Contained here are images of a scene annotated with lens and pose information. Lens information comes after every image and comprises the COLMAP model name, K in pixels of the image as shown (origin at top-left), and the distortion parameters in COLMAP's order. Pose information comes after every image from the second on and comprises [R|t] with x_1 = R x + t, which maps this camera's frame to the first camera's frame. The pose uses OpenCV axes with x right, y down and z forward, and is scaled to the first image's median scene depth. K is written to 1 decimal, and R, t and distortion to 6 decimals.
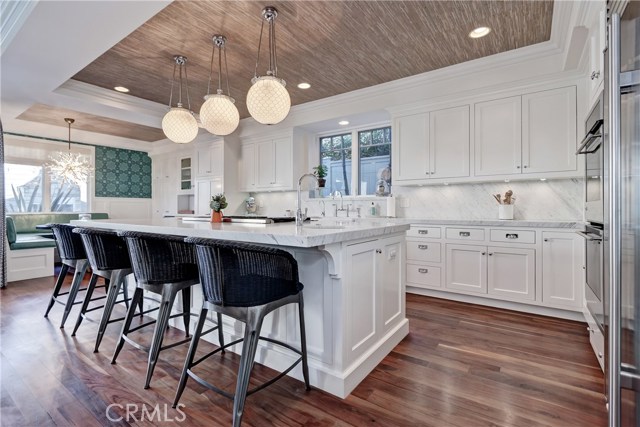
lens RADIAL K [[293.2, 0, 320.4], [0, 293.2, 207.4], [0, 0, 1]] dist [-0.000905, -0.000207]
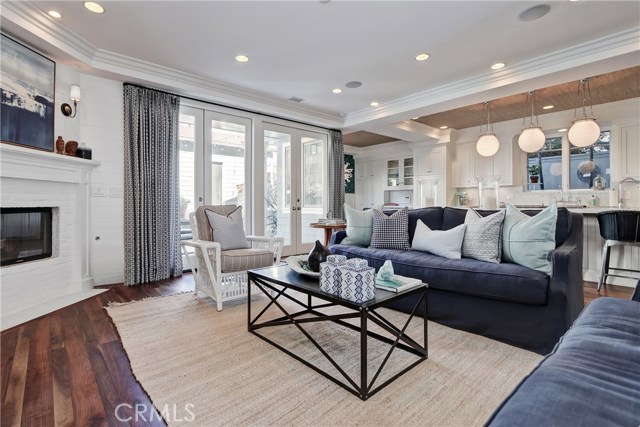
lens RADIAL K [[322.0, 0, 359.8], [0, 322.0, 198.1], [0, 0, 1]] dist [0.025951, -0.000871]
pose [[0.985847, -0.004988, -0.167573, -0.373634], [0.003068, 0.999927, -0.011710, 0.005223], [0.167619, 0.011031, 0.985790, -0.346867]]
